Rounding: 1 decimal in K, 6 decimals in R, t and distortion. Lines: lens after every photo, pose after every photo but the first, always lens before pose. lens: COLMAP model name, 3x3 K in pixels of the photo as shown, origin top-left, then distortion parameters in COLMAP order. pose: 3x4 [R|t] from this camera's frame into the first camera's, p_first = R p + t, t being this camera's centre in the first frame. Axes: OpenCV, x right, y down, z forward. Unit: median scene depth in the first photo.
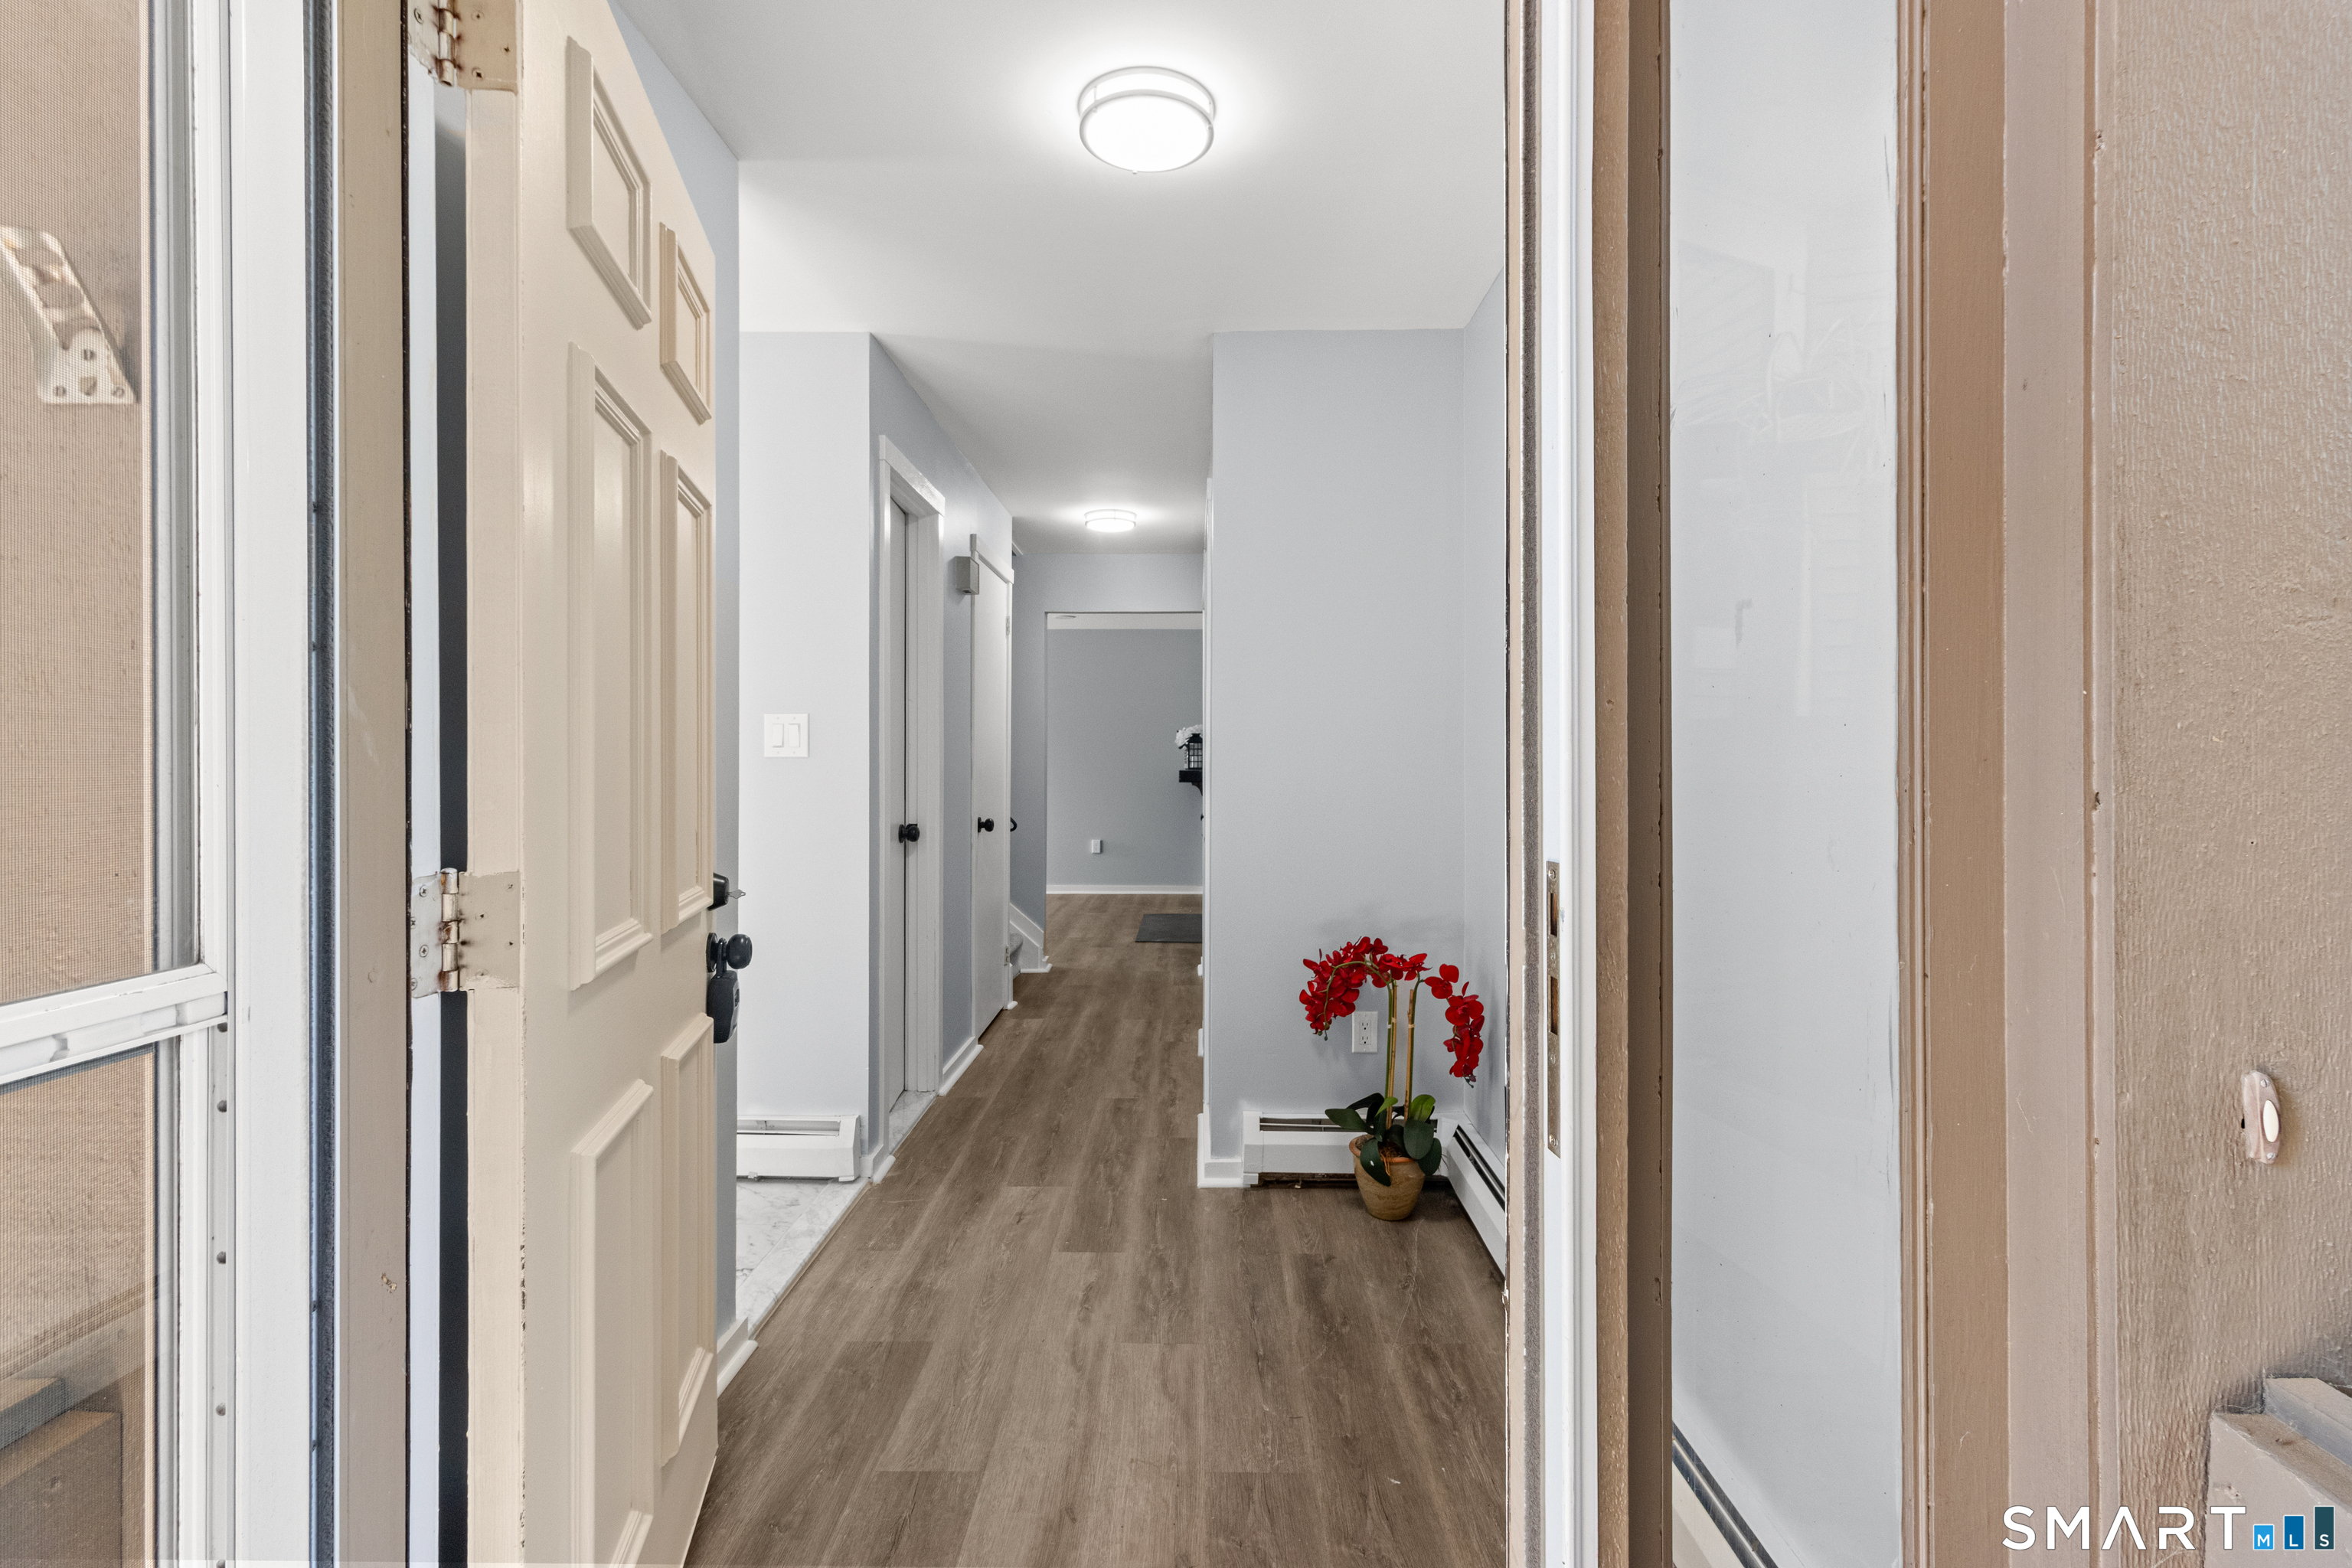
lens RADIAL K [[1111.0, 0, 1175.4], [0, 1111.0, 752.2], [0, 0, 1]] dist [0.000561, 0.000447]
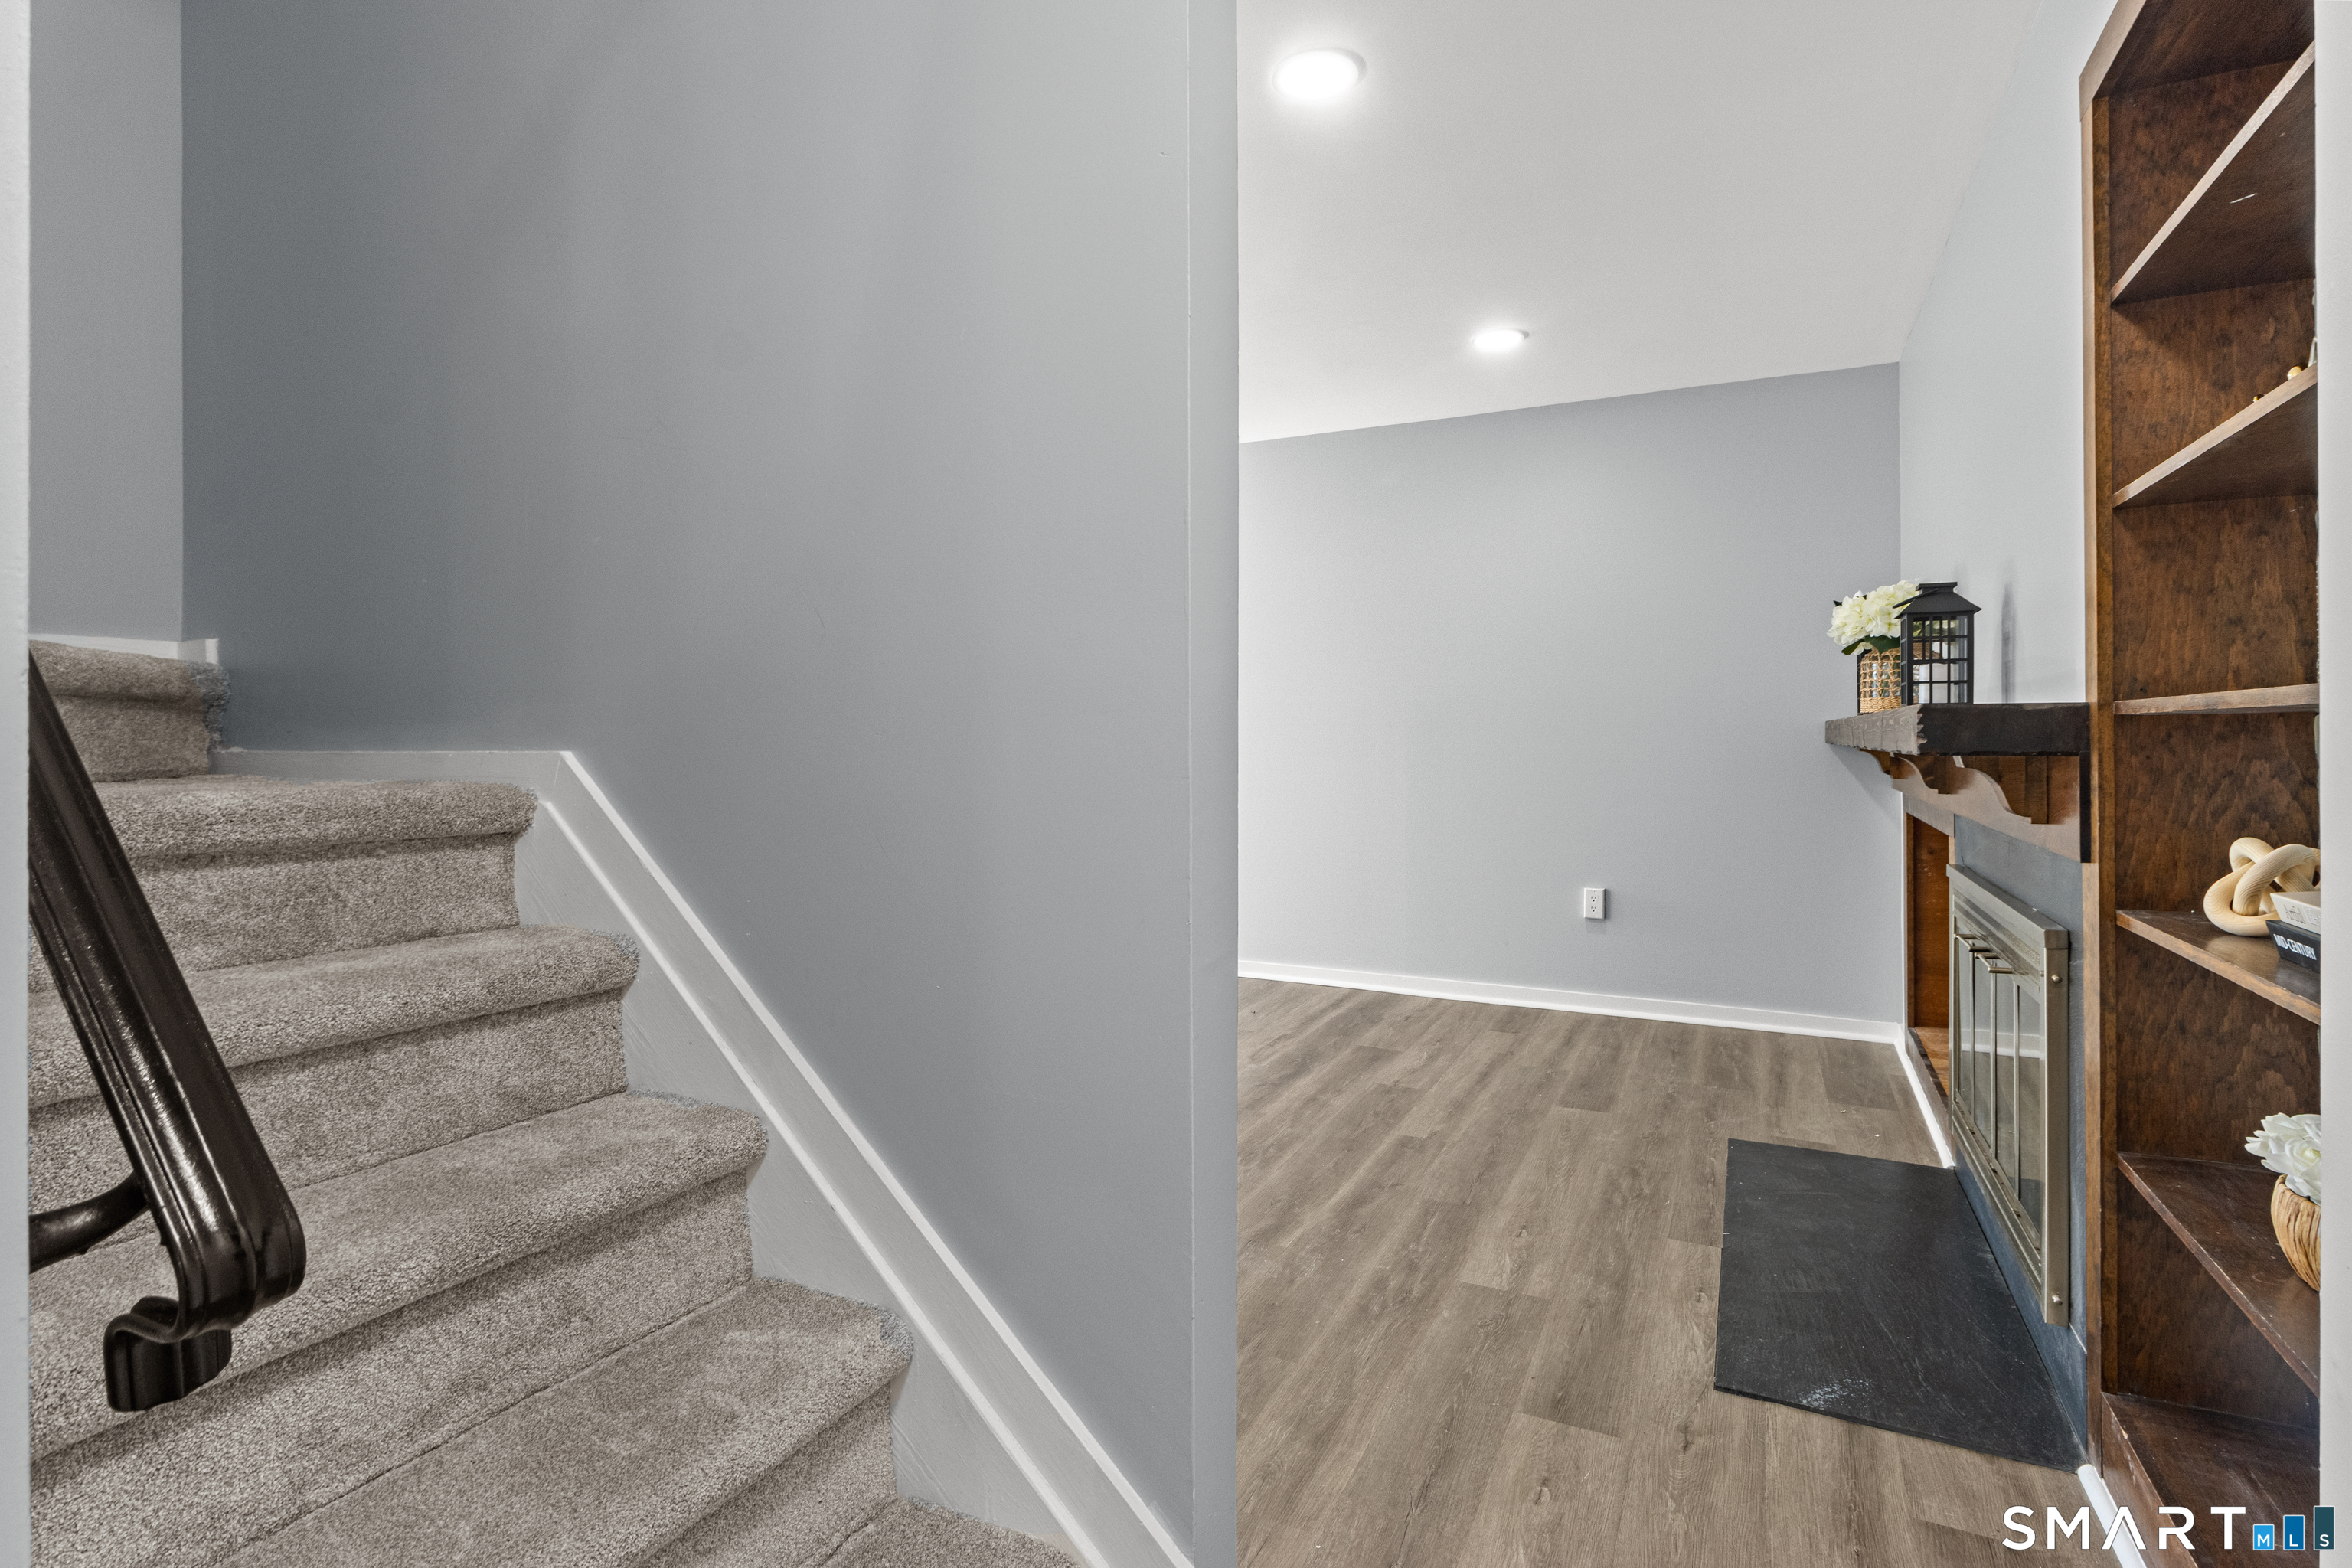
lens RADIAL K [[1170.5, 0, 1177.9], [0, 1170.5, 707.8], [0, 0, 1]] dist [-0.009605, 0.000062]
pose [[0.904776, -0.008768, -0.425797, -0.038004], [0.004211, 0.999923, -0.011643, 0.022578], [0.425866, 0.008741, 0.904744, 0.826247]]
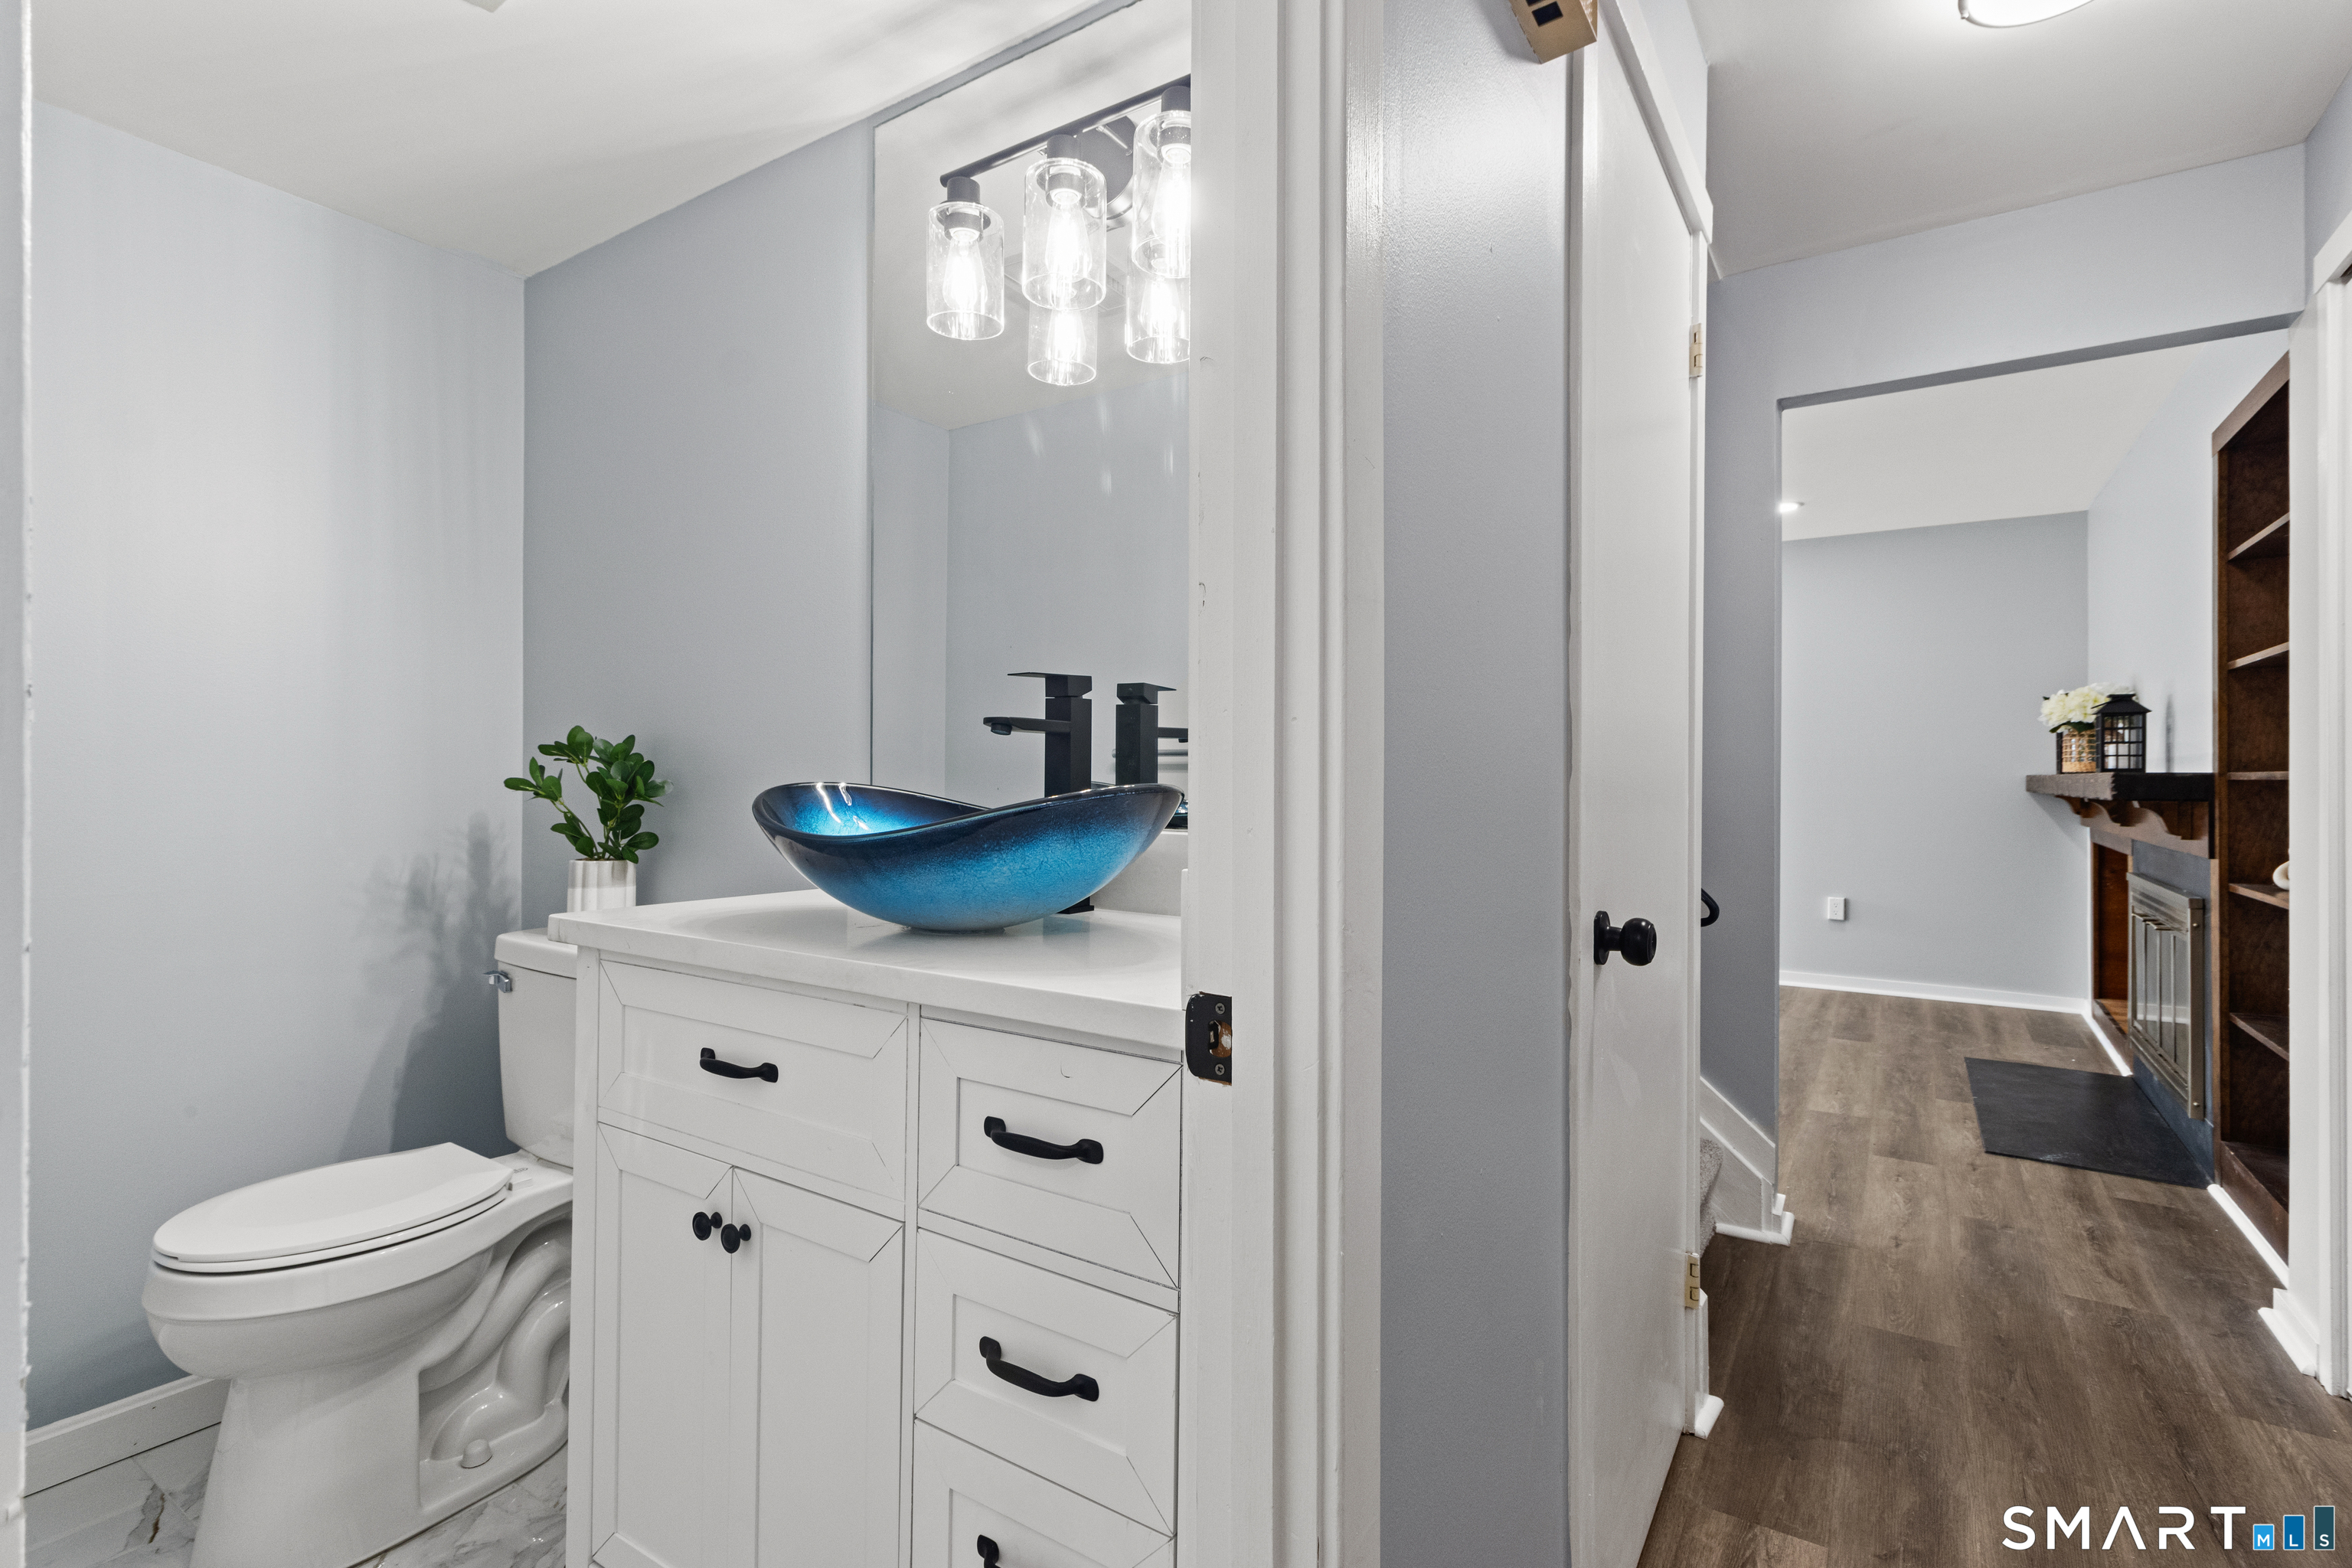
lens RADIAL K [[1111.0, 0, 1175.4], [0, 1111.0, 752.2], [0, 0, 1]] dist [0.000561, 0.000447]
pose [[0.846794, -0.004923, -0.531898, -0.086110], [-0.000692, 0.999946, -0.010358, 0.015530], [0.531920, 0.009139, 0.846745, 0.514876]]
